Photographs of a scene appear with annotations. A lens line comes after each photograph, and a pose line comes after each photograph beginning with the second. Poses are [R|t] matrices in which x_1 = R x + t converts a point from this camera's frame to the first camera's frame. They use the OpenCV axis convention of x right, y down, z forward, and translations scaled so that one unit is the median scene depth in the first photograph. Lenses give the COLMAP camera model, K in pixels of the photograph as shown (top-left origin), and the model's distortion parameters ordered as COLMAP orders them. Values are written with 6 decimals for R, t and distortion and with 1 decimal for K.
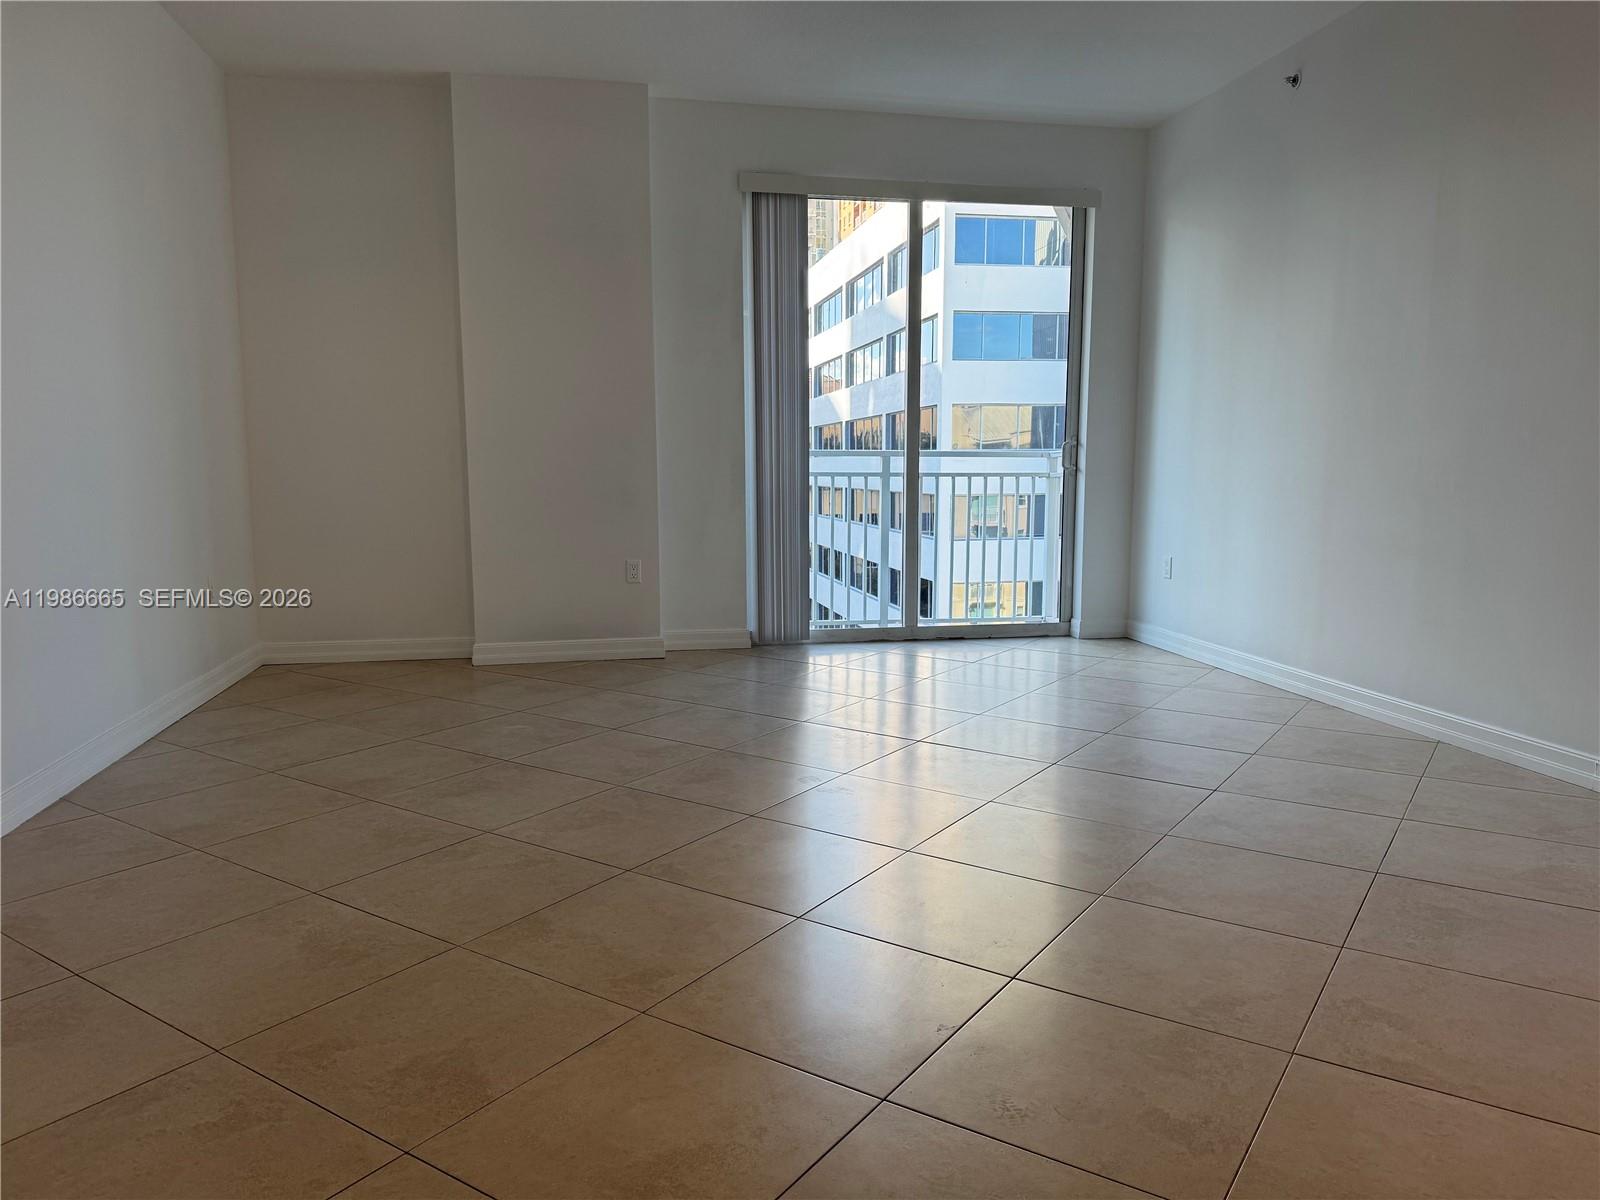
lens RADIAL K [[1130.3, 0, 795.6], [0, 1130.3, 608.7], [0, 0, 1]] dist [0.048168, -0.041122]
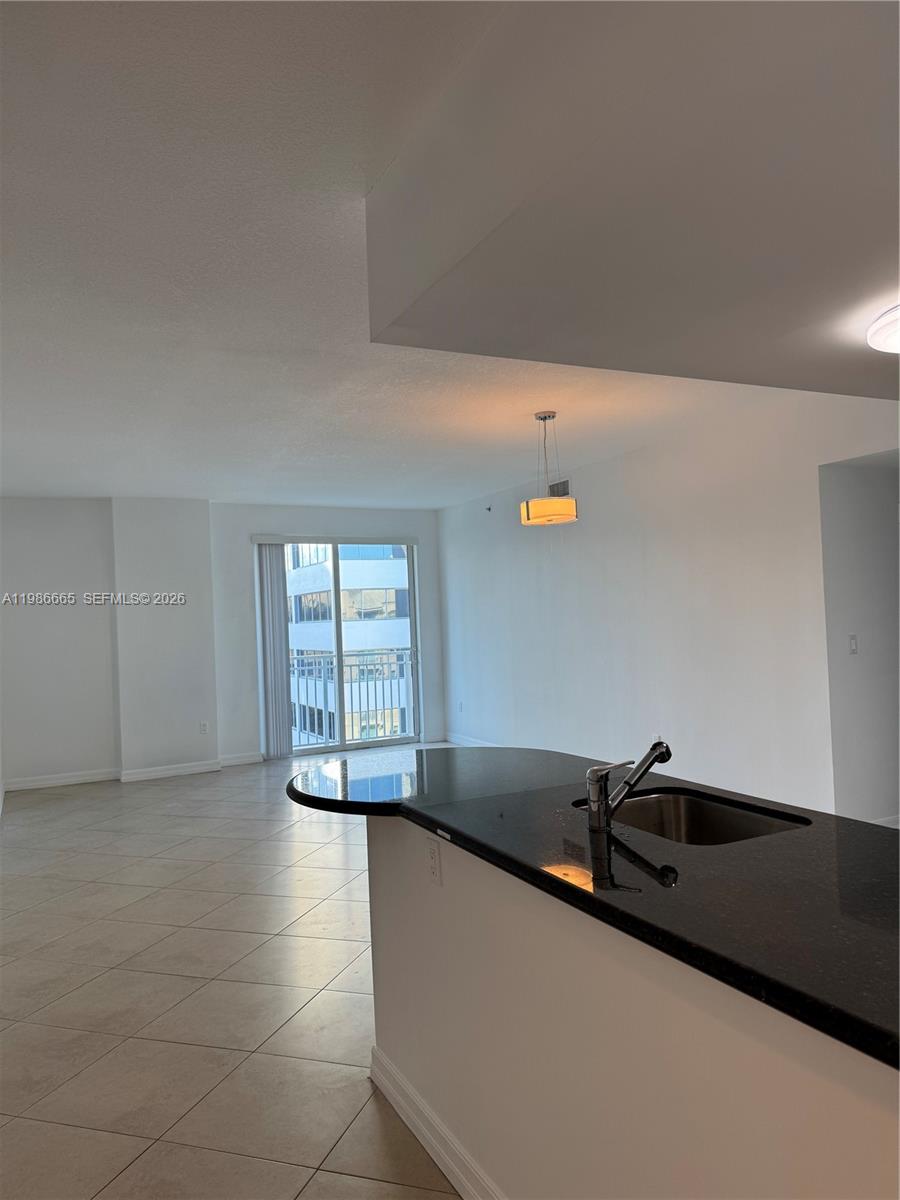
lens RADIAL K [[847.7, 0, 476.9], [0, 847.7, 599.7], [0, 0, 1]] dist [0.048168, -0.041122]
pose [[0.955630, -0.031761, 0.292853, -0.106847], [0.076036, 0.987076, -0.141065, -0.006529], [-0.284587, 0.157073, 0.945695, -0.554019]]
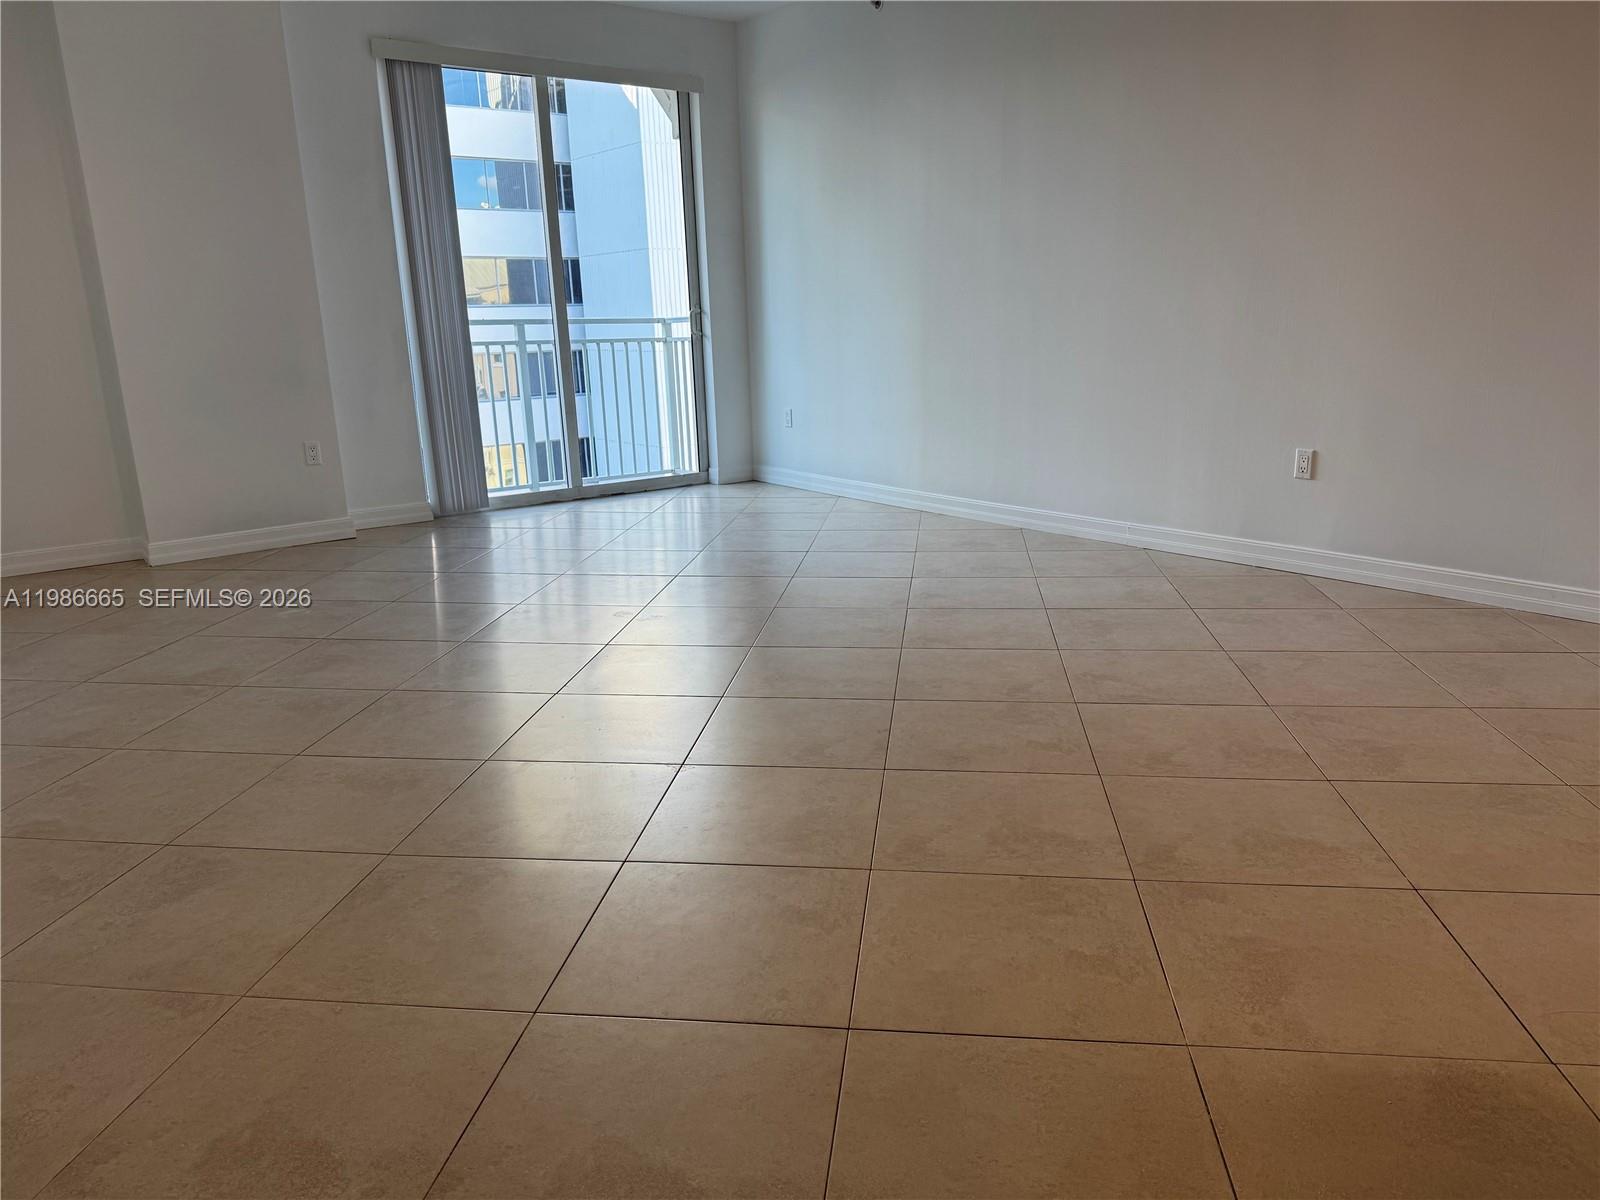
lens RADIAL K [[1130.3, 0, 815.3], [0, 1130.3, 611.7], [0, 0, 1]] dist [0.048168, -0.041122]
pose [[0.889286, -0.137958, 0.436049, -0.188976], [0.082757, 0.986221, 0.143246, -0.002748], [-0.449802, -0.091301, 0.888449, -0.088246]]
